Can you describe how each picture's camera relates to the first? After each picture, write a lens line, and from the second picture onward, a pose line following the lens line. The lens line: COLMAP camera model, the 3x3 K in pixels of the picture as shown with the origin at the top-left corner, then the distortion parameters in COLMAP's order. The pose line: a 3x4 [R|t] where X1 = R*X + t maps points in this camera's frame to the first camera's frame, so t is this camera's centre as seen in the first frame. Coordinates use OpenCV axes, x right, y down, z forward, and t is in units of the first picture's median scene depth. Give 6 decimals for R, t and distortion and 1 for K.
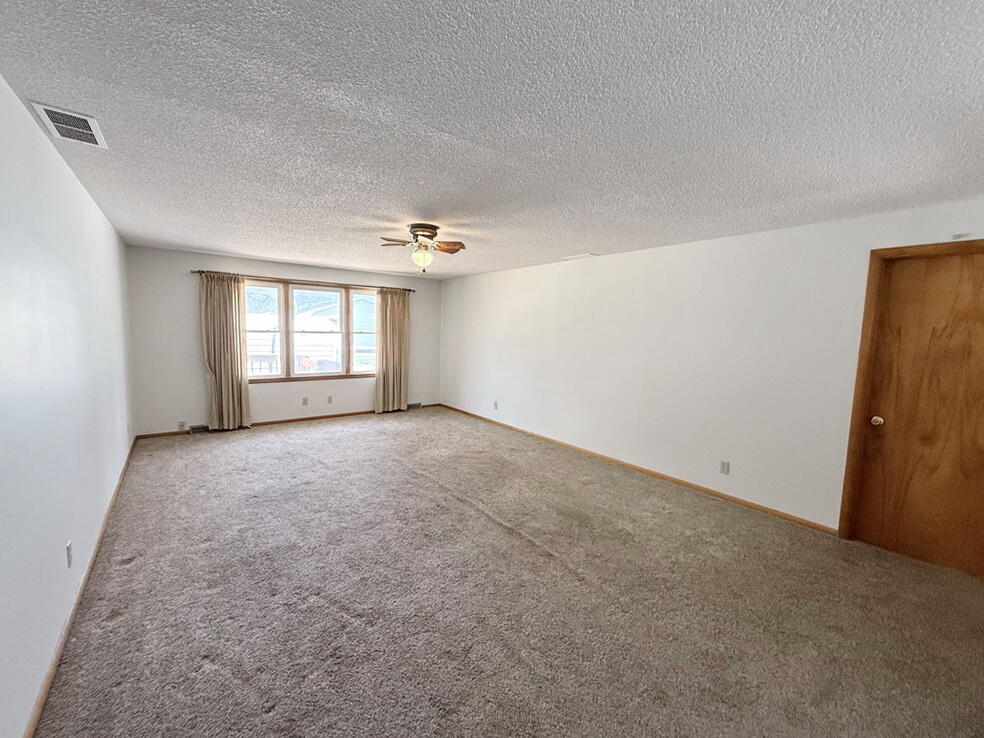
lens RADIAL K [[404.6, 0, 489.2], [0, 404.6, 368.5], [0, 0, 1]] dist [0.002292, 0.000240]
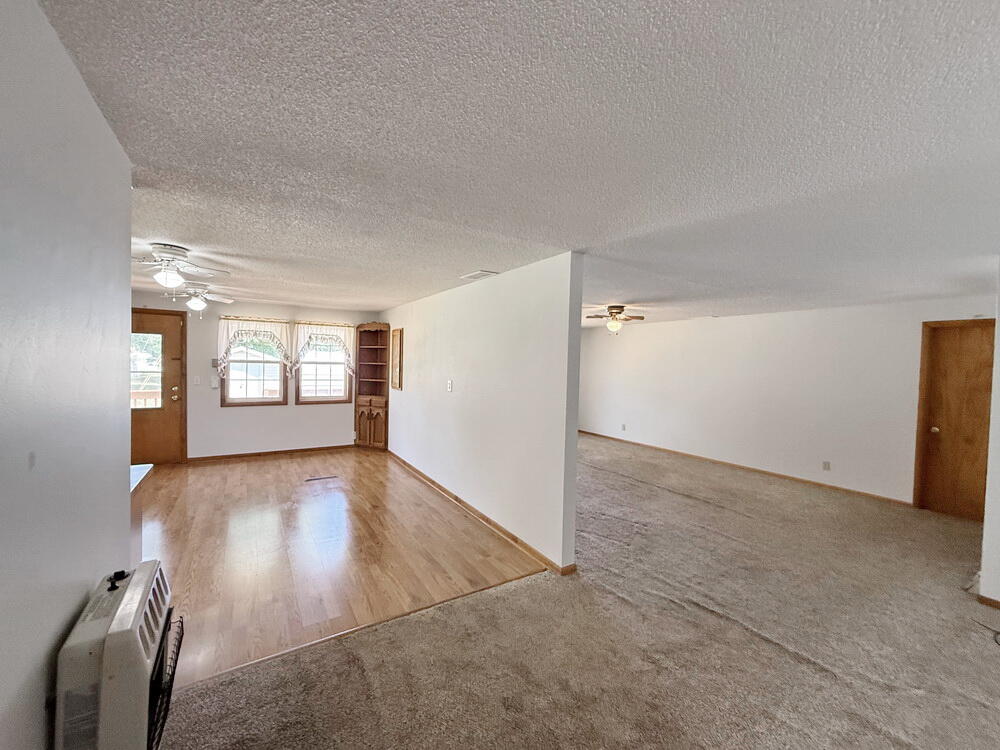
lens RADIAL K [[404.5, 0, 496.8], [0, 404.5, 375.4], [0, 0, 1]] dist [0.002087, -0.000028]
pose [[0.995087, -0.000463, -0.099000, -0.553312], [-0.006416, 0.997586, -0.069151, 0.037214], [0.098793, 0.069446, 0.992682, -0.713800]]
